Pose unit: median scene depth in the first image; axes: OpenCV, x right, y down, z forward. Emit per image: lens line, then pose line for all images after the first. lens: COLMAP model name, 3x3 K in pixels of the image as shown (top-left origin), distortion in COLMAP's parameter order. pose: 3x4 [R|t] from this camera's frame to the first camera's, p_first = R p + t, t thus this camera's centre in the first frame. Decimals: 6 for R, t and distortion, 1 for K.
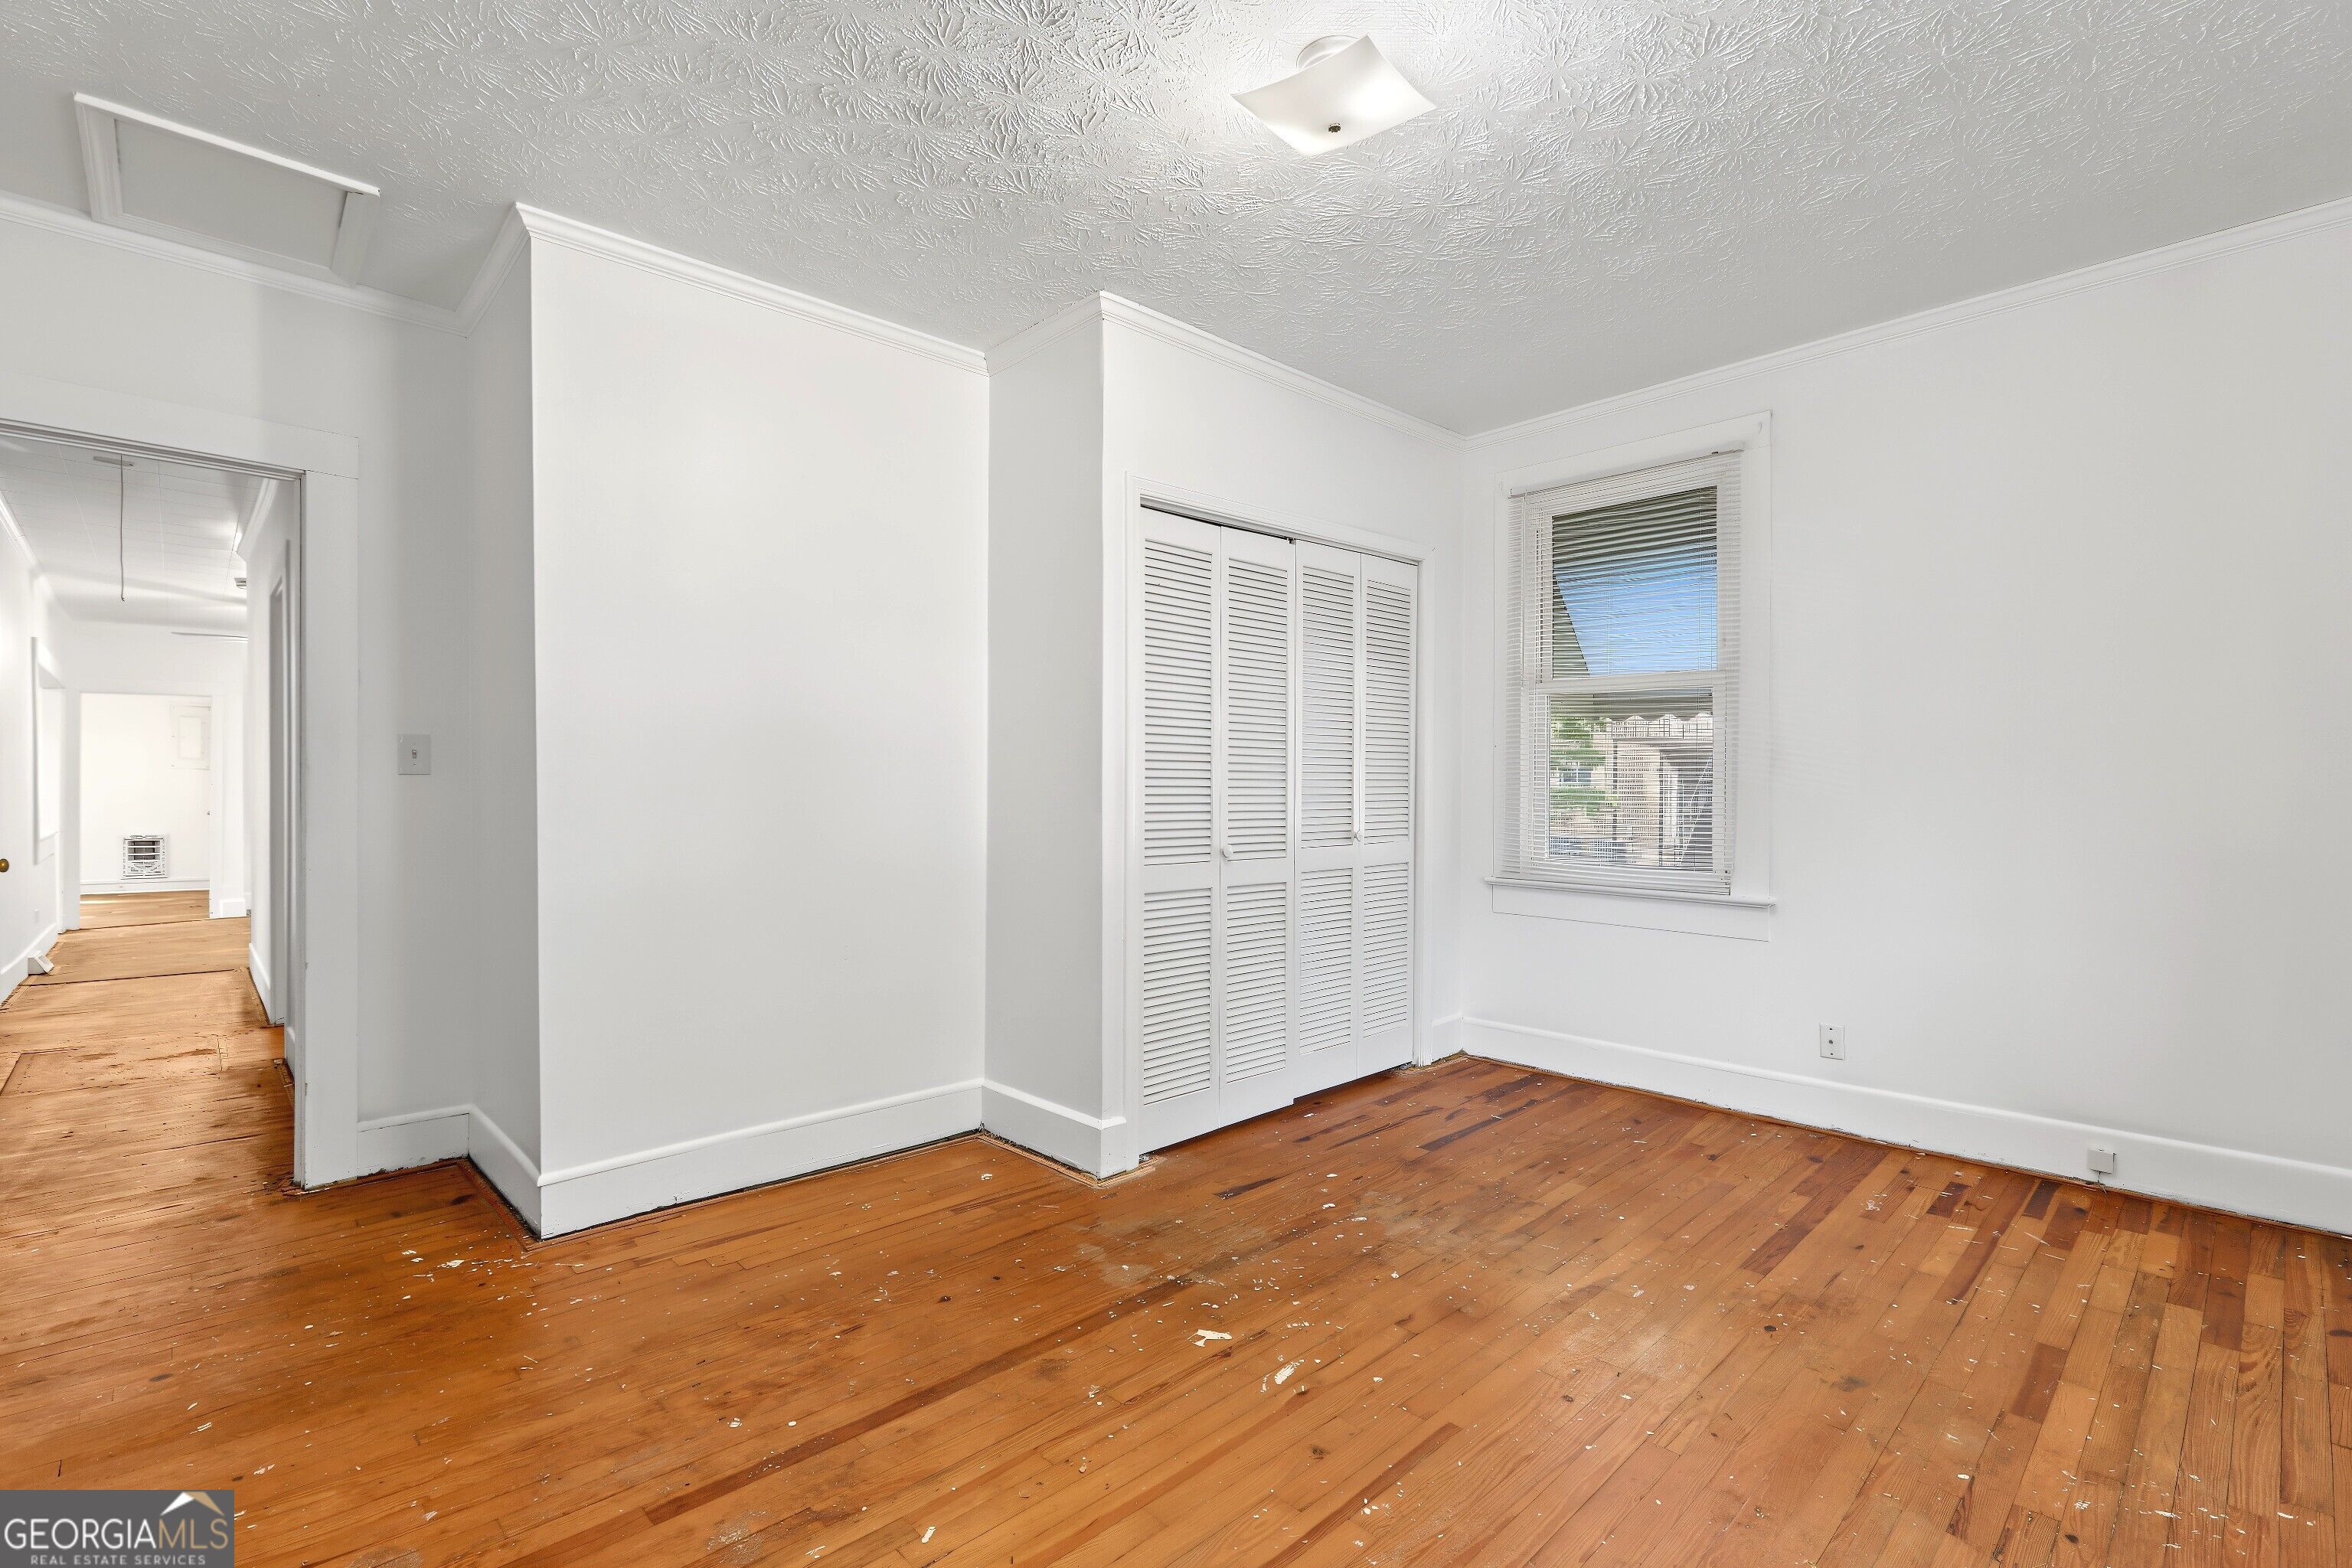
lens RADIAL K [[1061.6, 0, 1164.0], [0, 1061.6, 781.5], [0, 0, 1]] dist [0.002113, -0.000512]
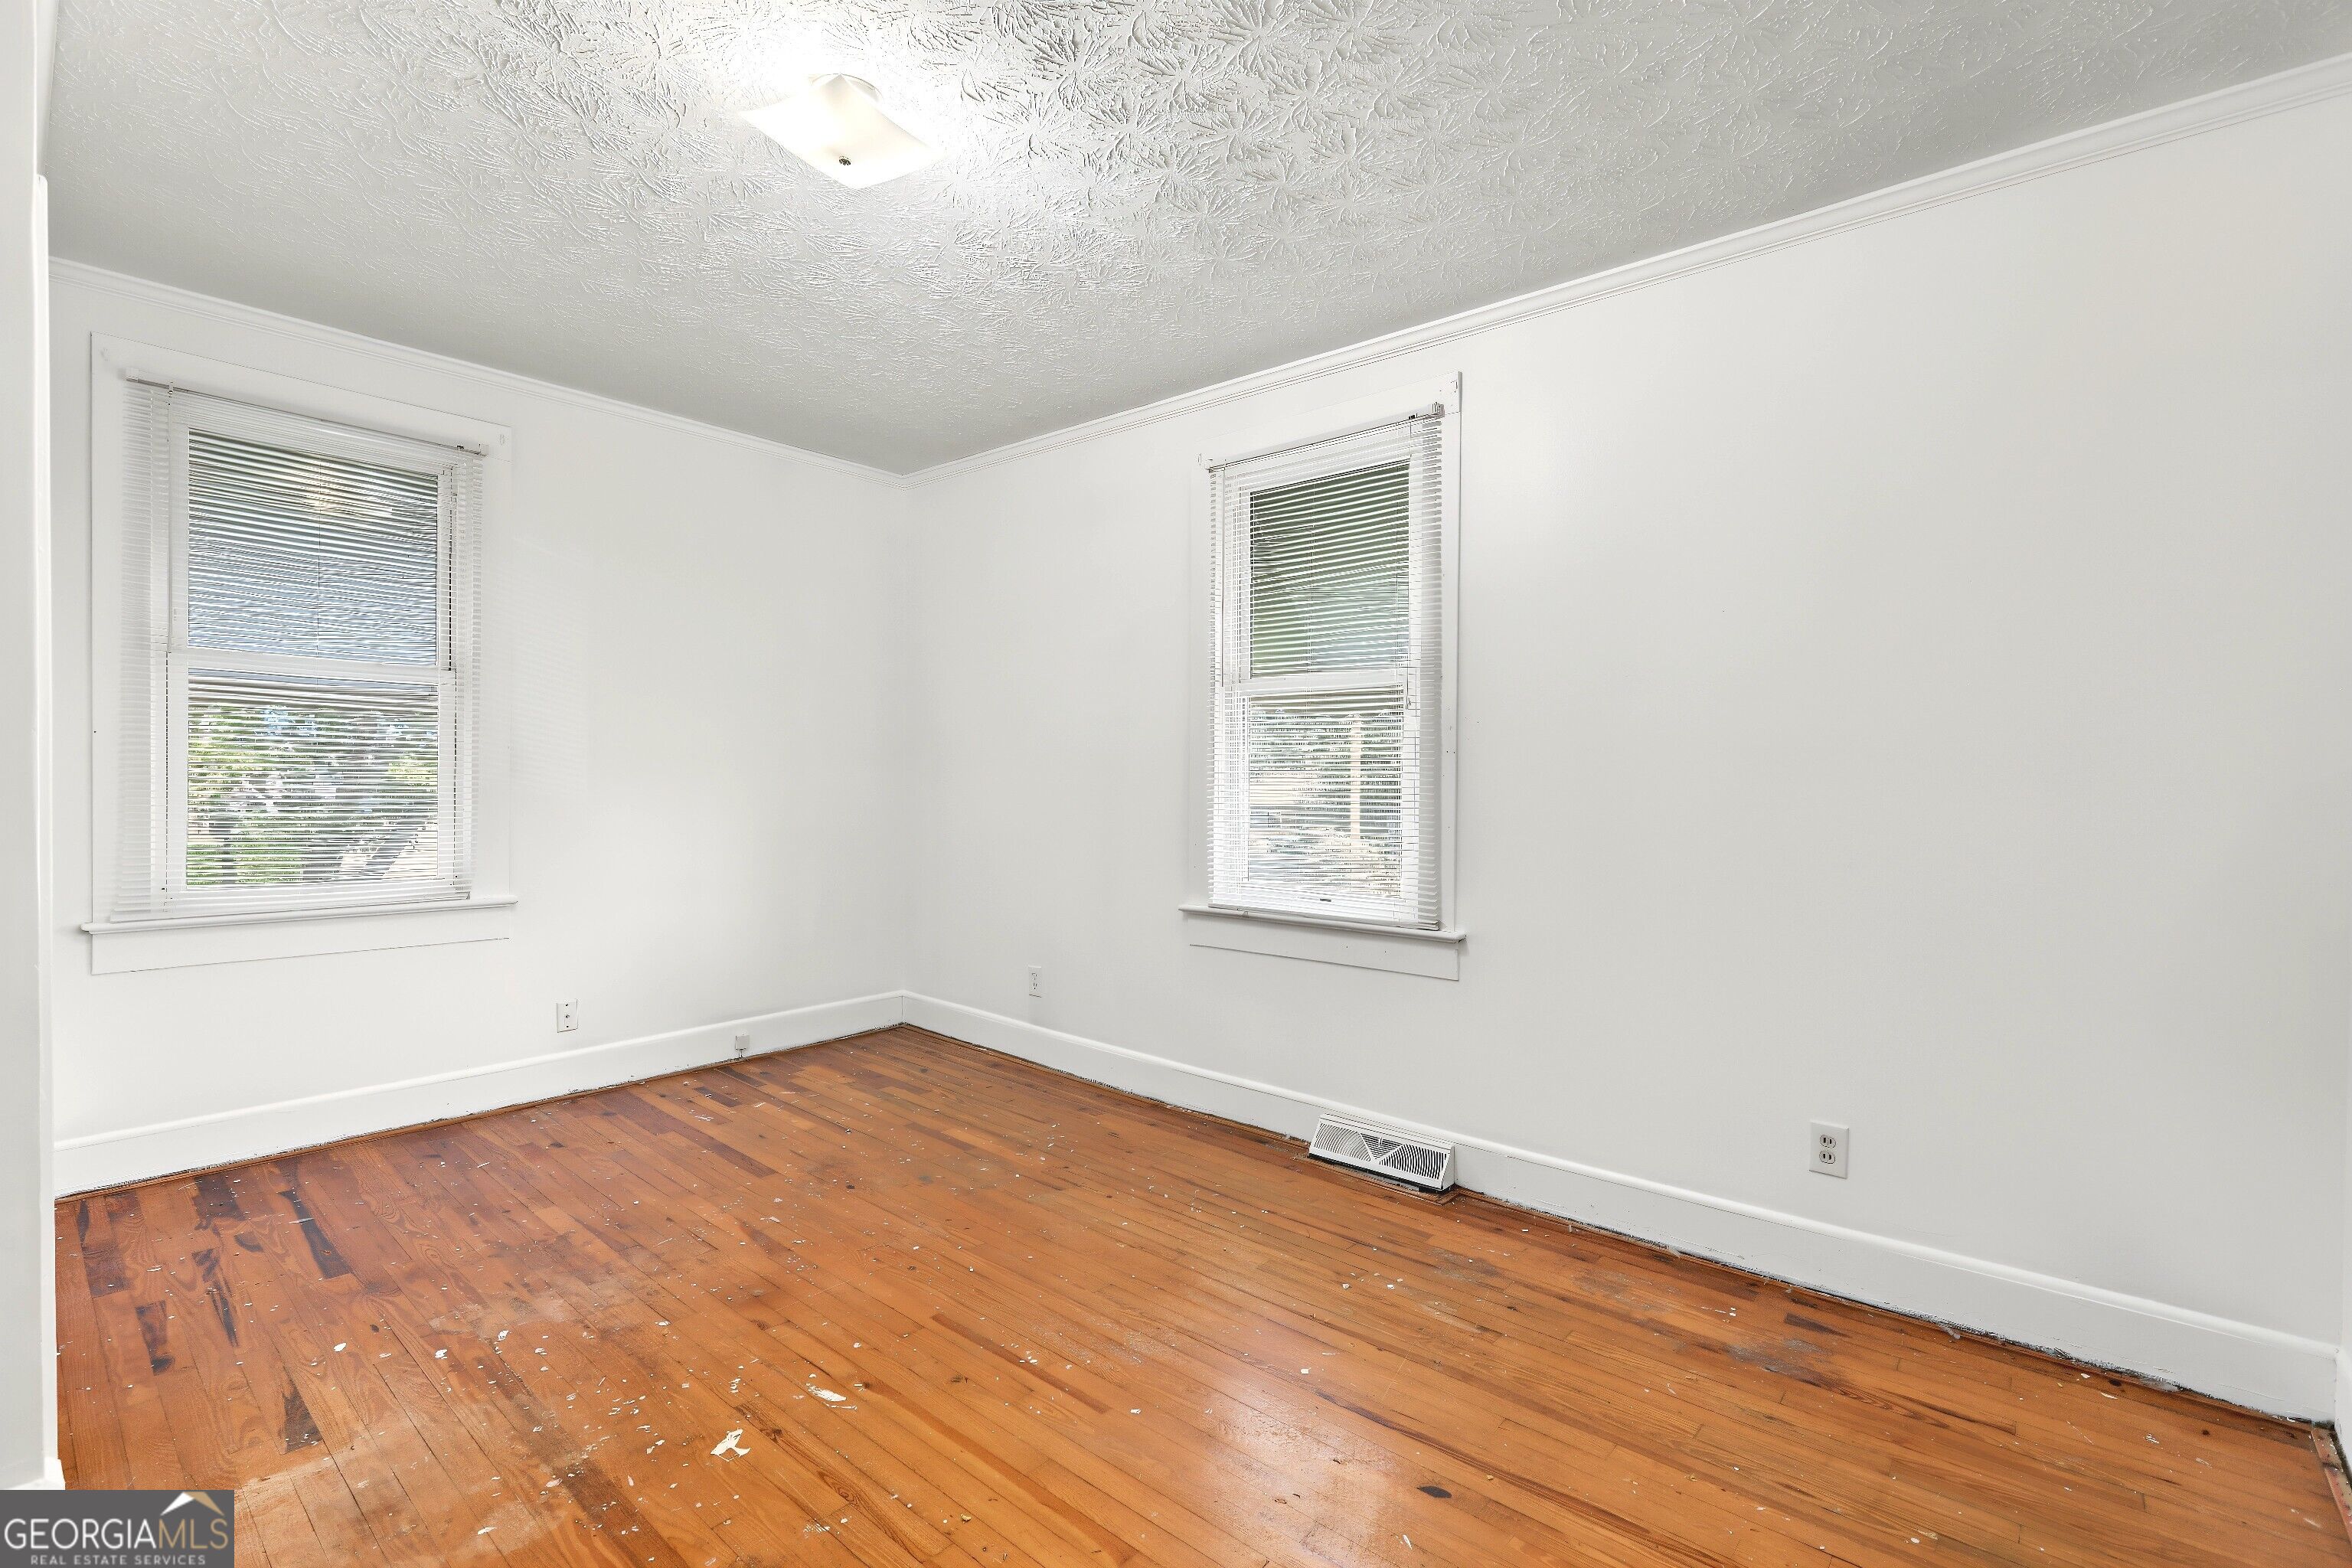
lens RADIAL K [[1061.6, 0, 1160.1], [0, 1061.6, 793.7], [0, 0, 1]] dist [0.002113, -0.000512]
pose [[-0.096164, -0.014096, 0.995266, -0.666494], [-0.008297, 0.999876, 0.013360, -0.012507], [-0.995331, -0.006973, -0.096269, 0.592946]]
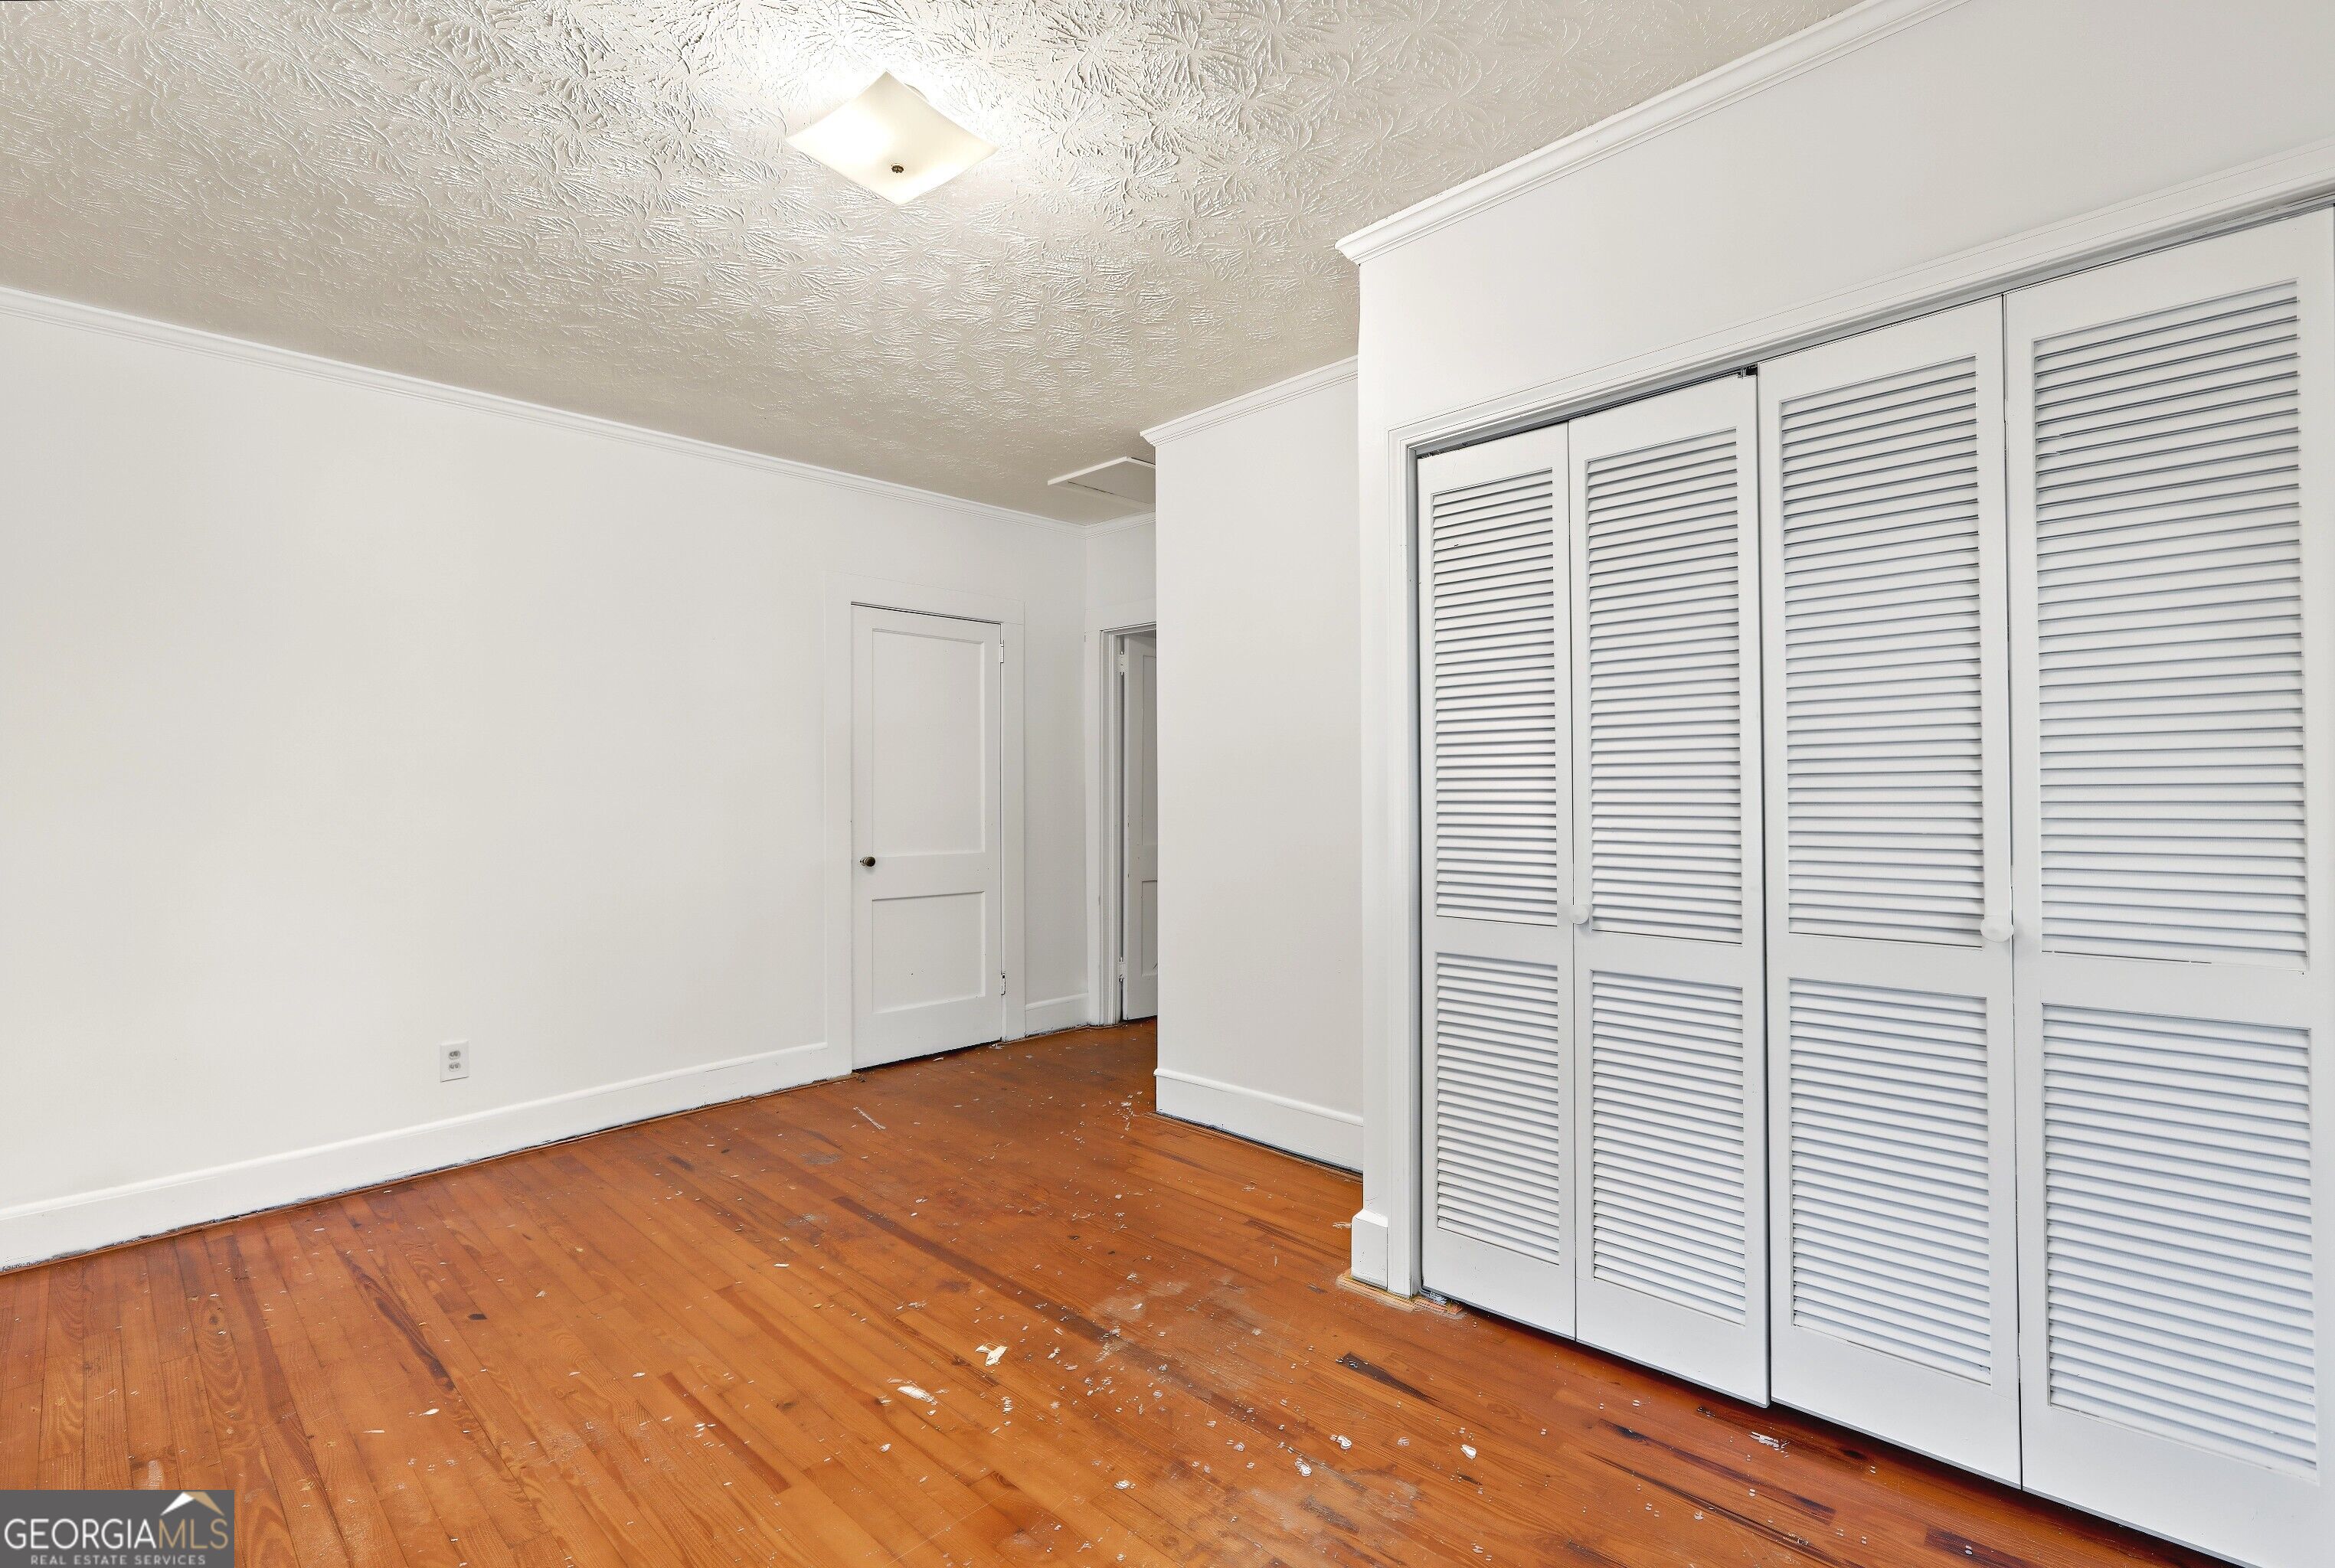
lens RADIAL K [[1053.8, 0, 1158.9], [0, 1053.8, 781.8], [0, 0, 1]] dist [0.002113, -0.000512]
pose [[0.046239, -0.013997, -0.998832, 0.862400], [0.008830, 0.999868, -0.013603, -0.013426], [0.998891, -0.008191, 0.046357, 0.893568]]
